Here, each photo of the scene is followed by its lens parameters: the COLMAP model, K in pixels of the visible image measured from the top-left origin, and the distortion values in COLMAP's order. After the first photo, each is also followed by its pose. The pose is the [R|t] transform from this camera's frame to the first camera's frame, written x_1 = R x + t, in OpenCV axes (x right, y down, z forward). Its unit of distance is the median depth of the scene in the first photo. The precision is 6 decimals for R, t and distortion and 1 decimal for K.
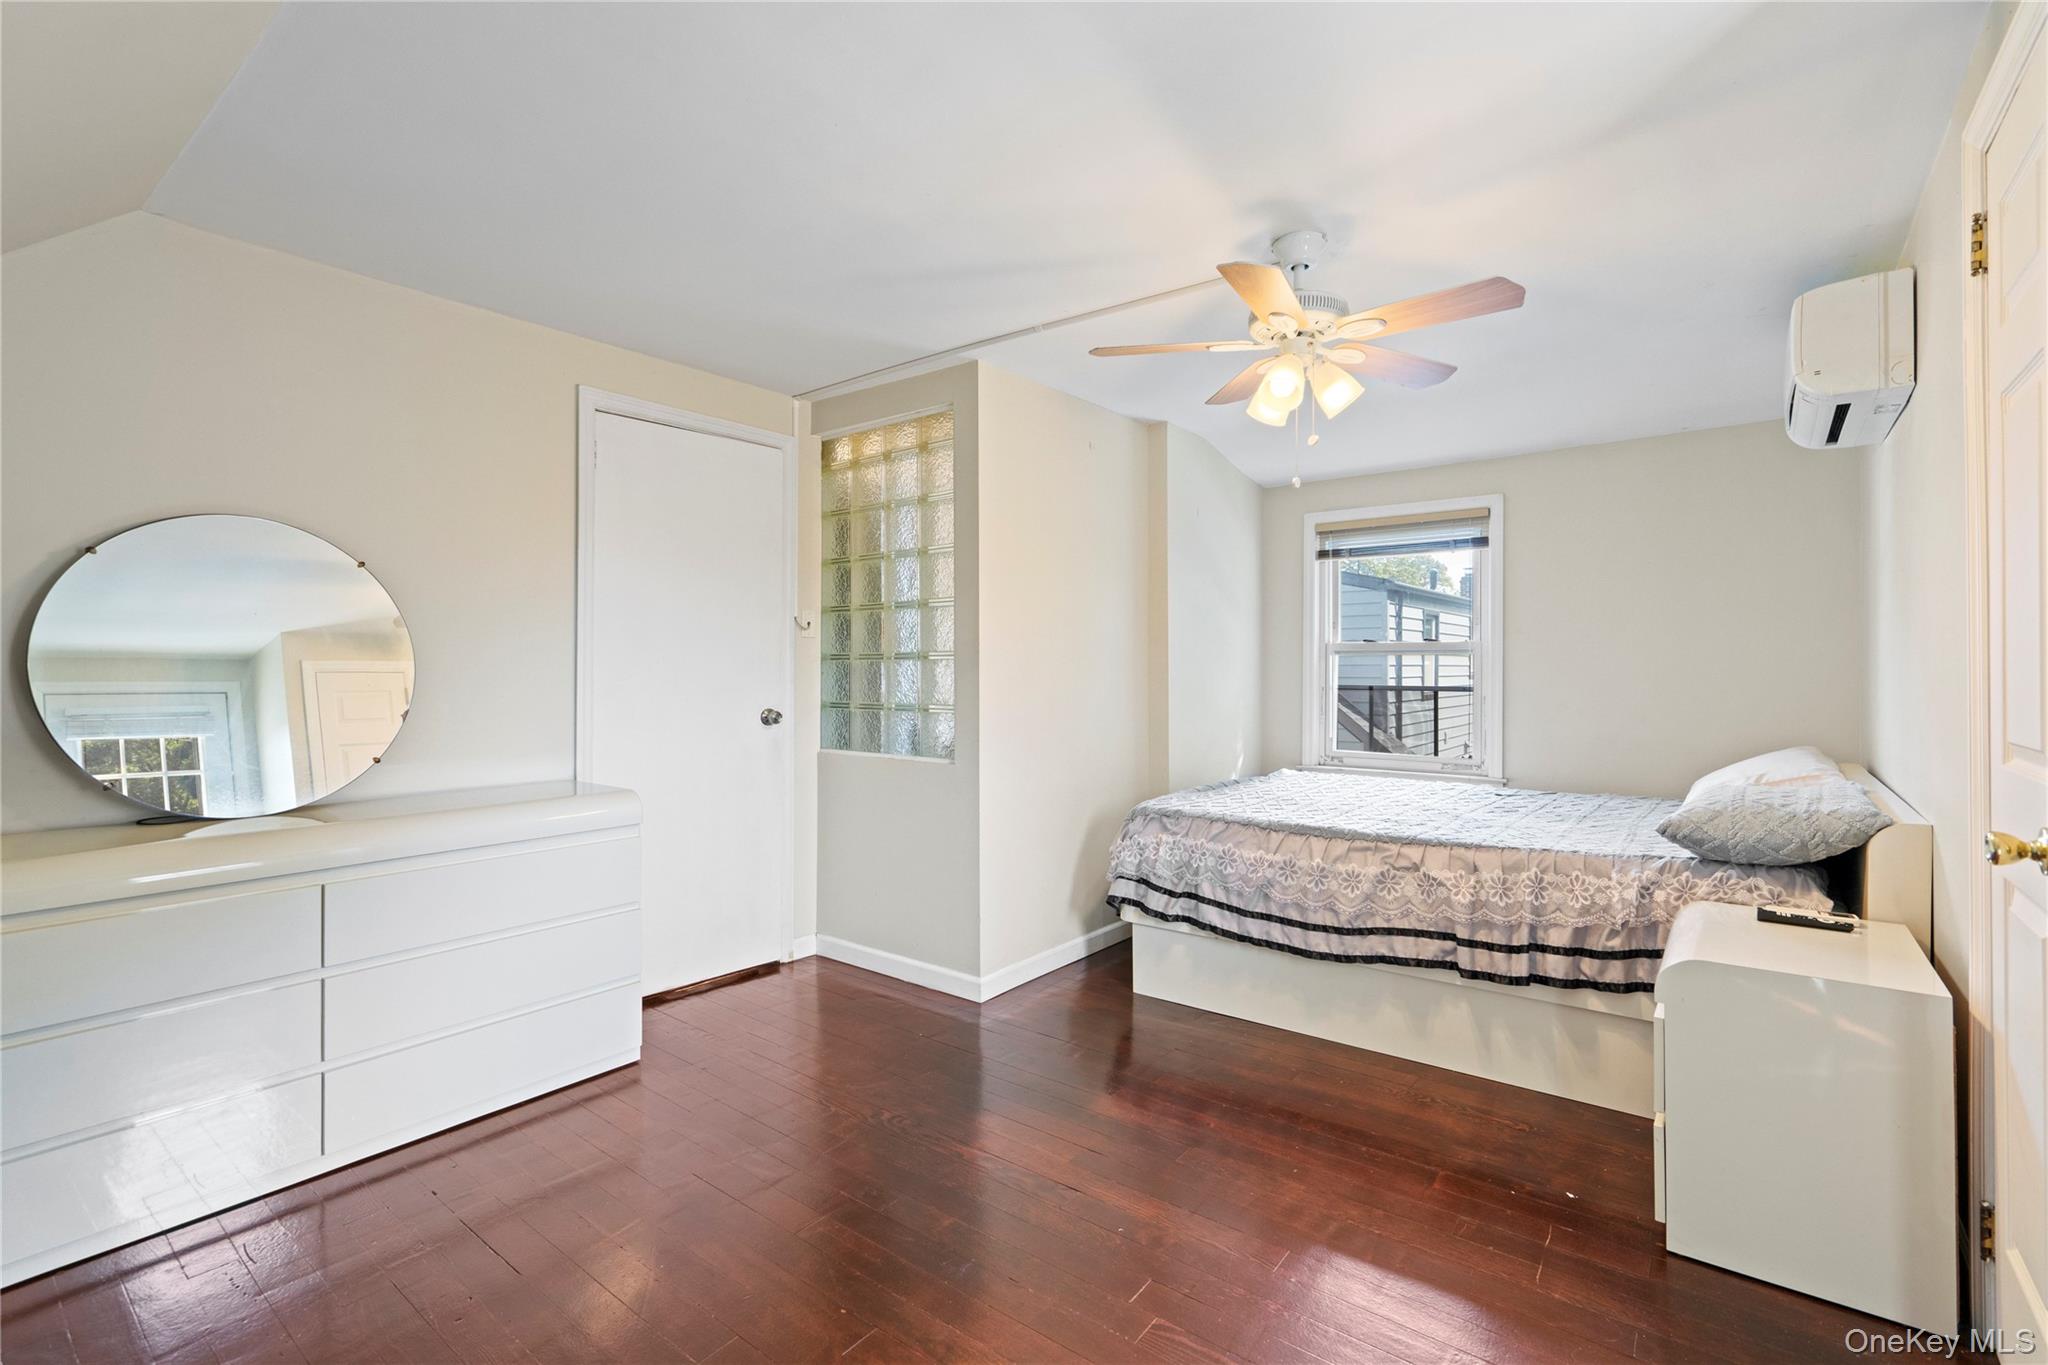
lens RADIAL K [[933.6, 0, 1009.5], [0, 933.6, 670.9], [0, 0, 1]] dist [-0.006786, 0.006638]
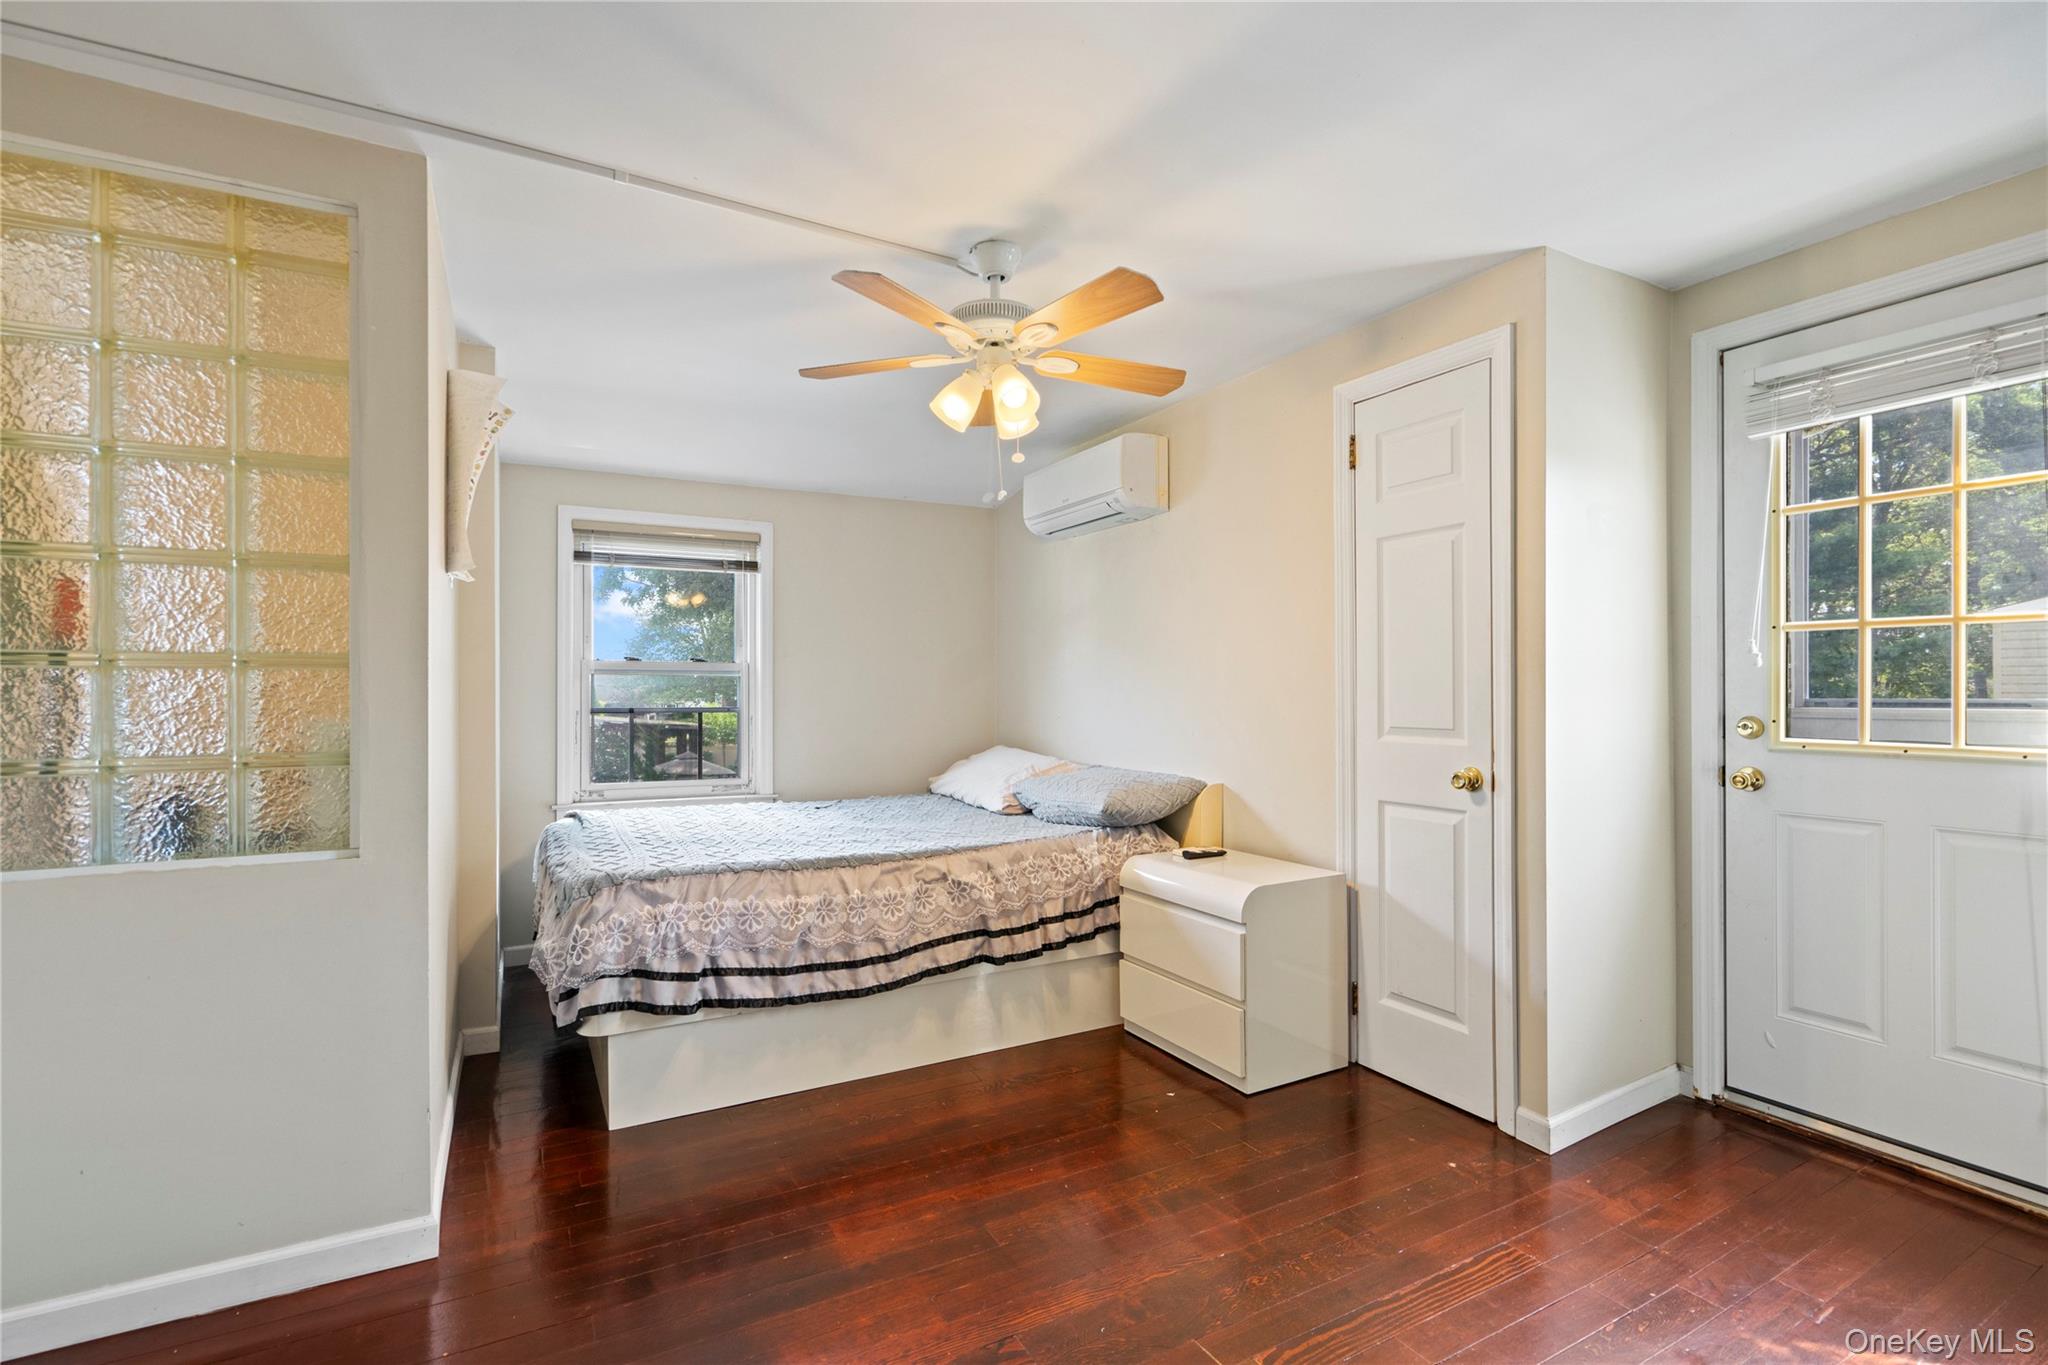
lens RADIAL K [[933.6, 0, 1014.7], [0, 933.6, 692.7], [0, 0, 1]] dist [-0.006786, 0.006638]
pose [[0.394411, 0.000328, 0.918934, -0.477872], [0.002350, 0.999996, -0.001366, 0.004297], [-0.918931, 0.002698, 0.394409, 0.487817]]
